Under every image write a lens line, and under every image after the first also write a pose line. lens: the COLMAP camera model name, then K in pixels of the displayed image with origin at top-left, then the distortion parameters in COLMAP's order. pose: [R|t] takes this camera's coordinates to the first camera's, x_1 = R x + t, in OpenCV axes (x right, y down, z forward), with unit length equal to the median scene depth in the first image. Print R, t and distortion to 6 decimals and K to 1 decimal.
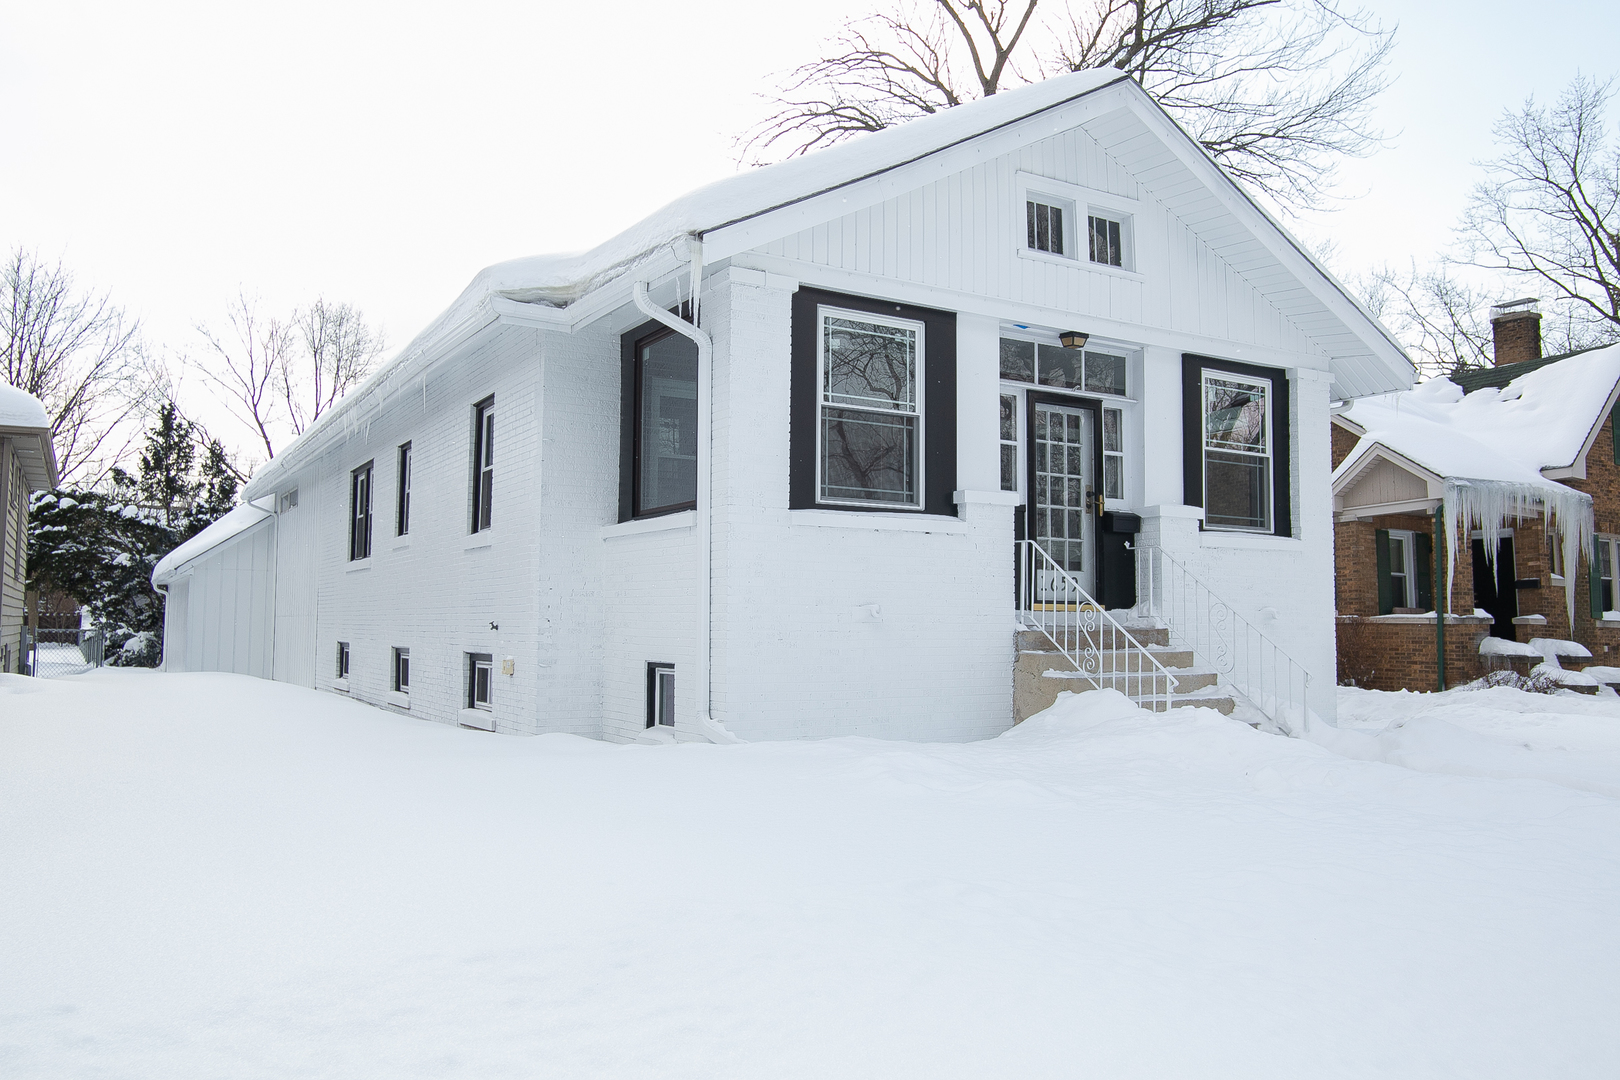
lens RADIAL K [[1200.3, 0, 808.2], [0, 1200.3, 533.7], [0, 0, 1]] dist [-0.006487, -0.001059]
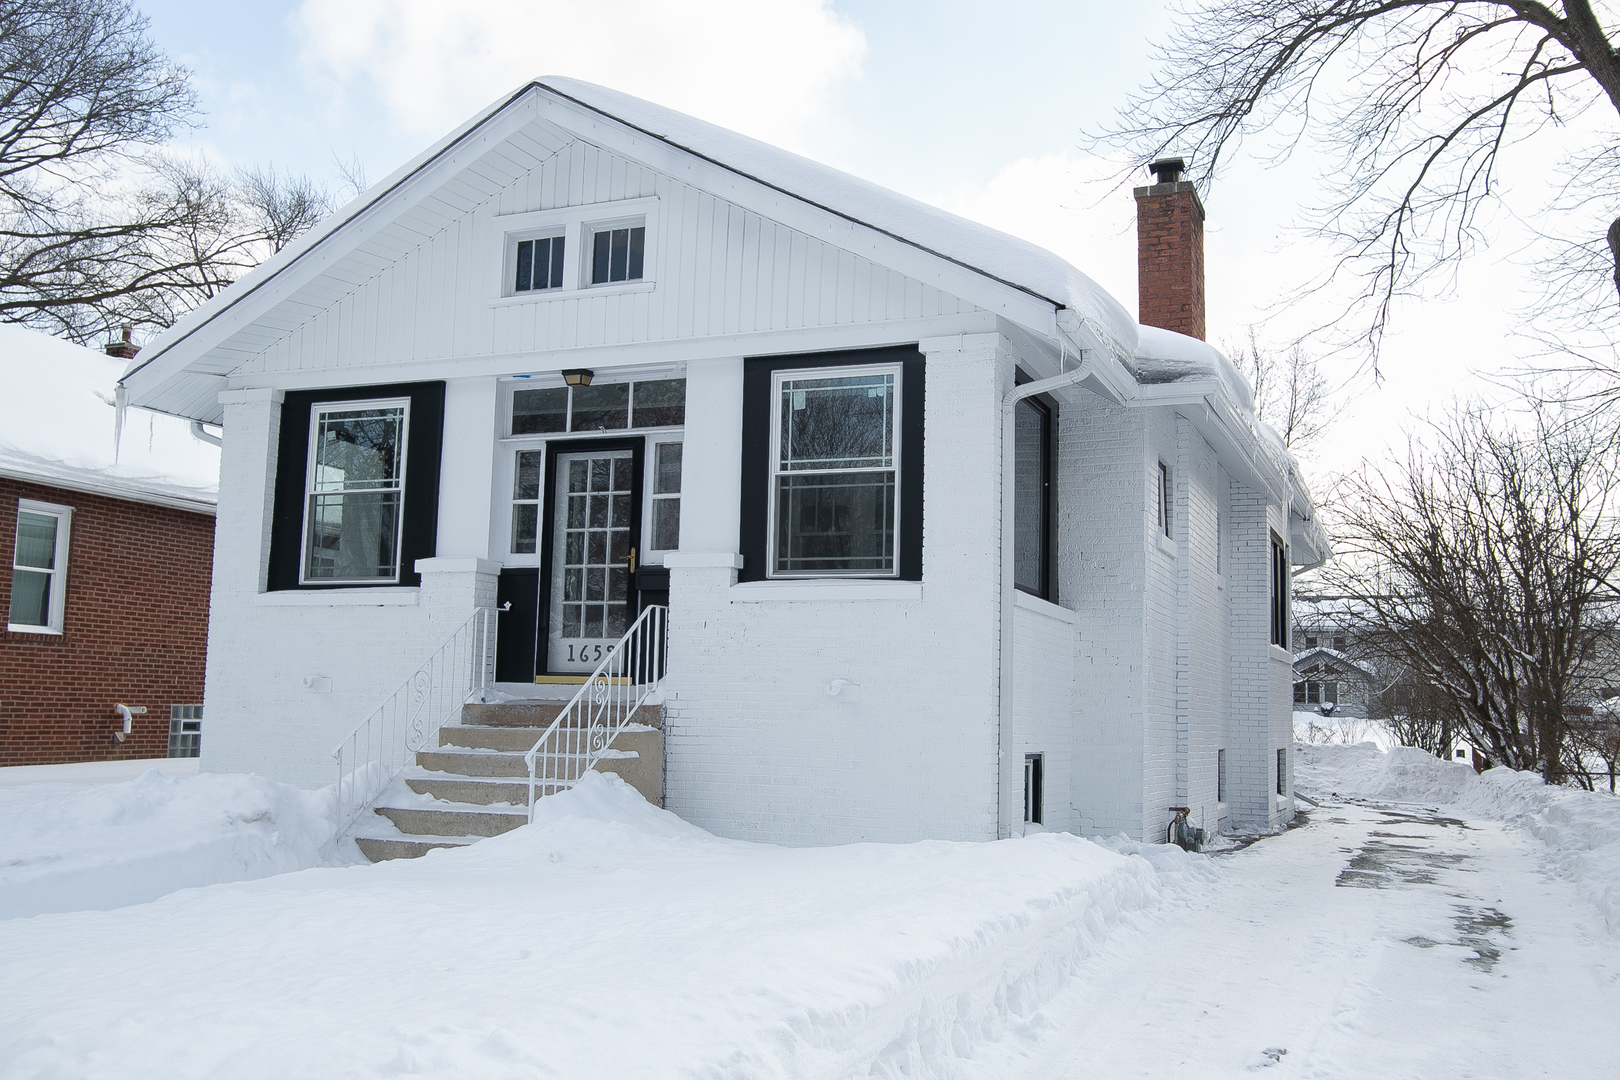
lens RADIAL K [[1533.1, 0, 809.7], [0, 1533.1, 541.8], [0, 0, 1]] dist [0.003914, 0.000000]
pose [[0.582069, -0.073513, -0.809810, 1.229730], [0.043756, 0.997294, -0.059082, 0.034225], [0.811961, -0.001045, 0.583710, 0.475514]]
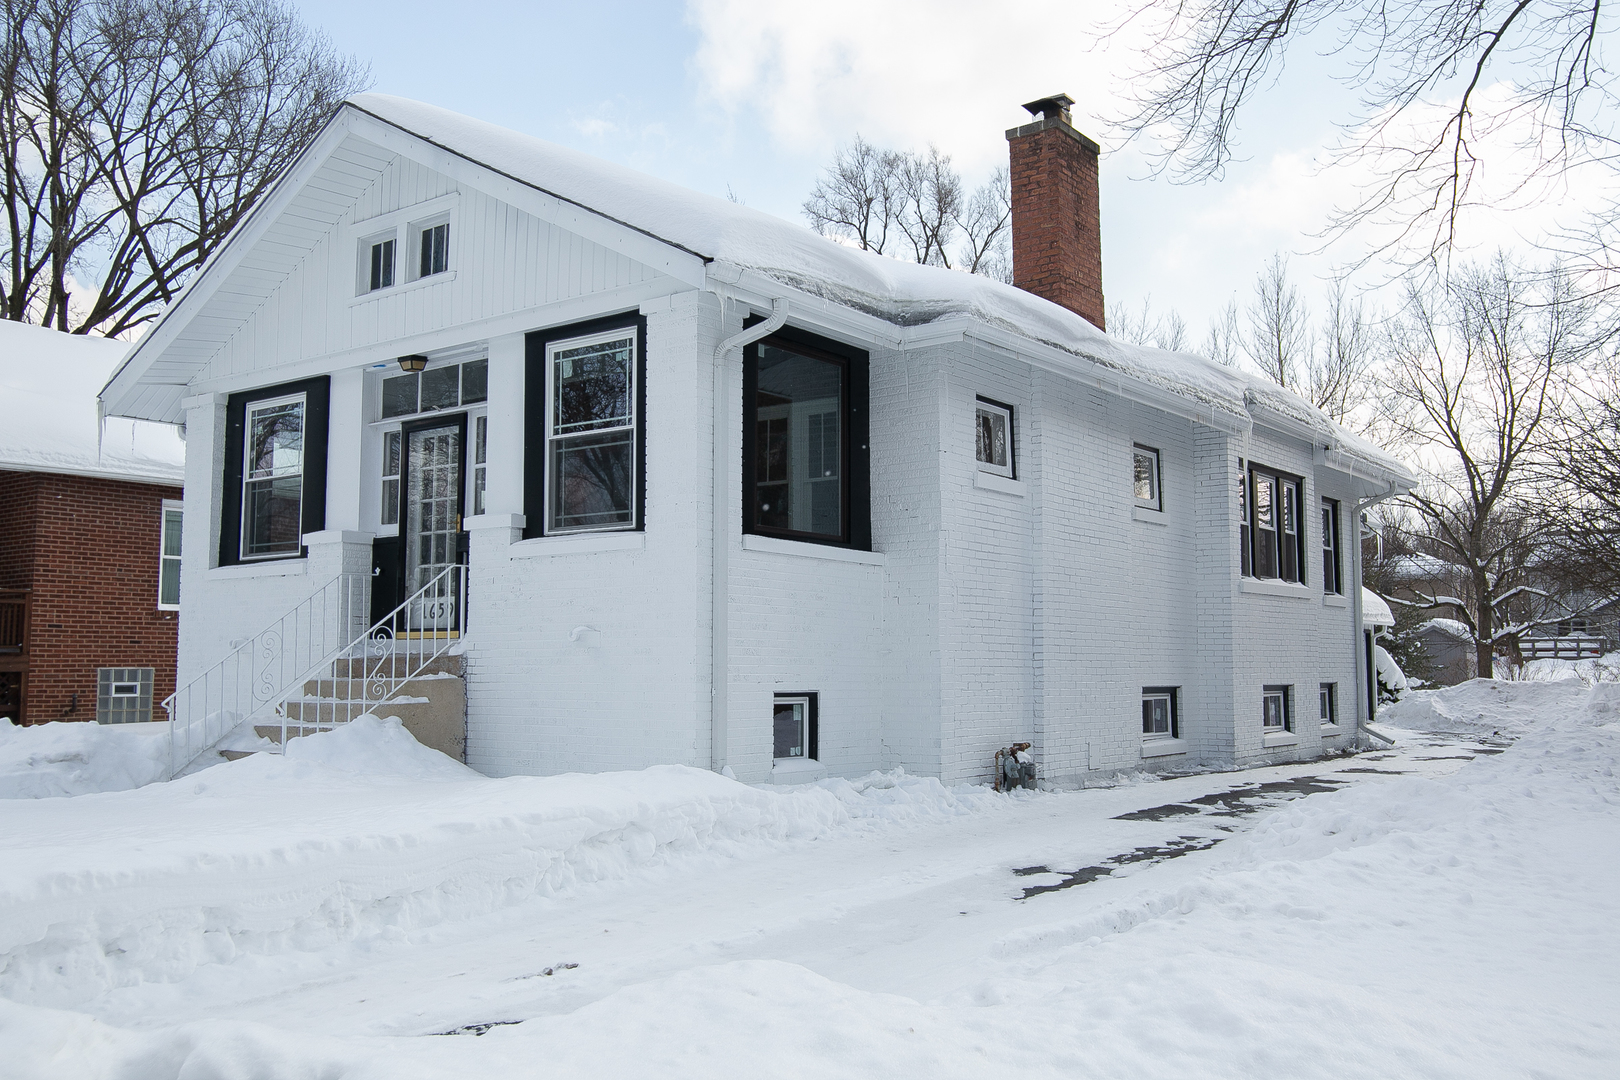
lens RADIAL K [[1441.8, 0, 803.1], [0, 1441.8, 540.2], [0, 0, 1]] dist [-0.014363, 0.052995]
pose [[0.358227, -0.078665, -0.930315, 1.424442], [0.080033, 0.995364, -0.053347, 0.071947], [0.930198, -0.055346, 0.362862, 0.859111]]
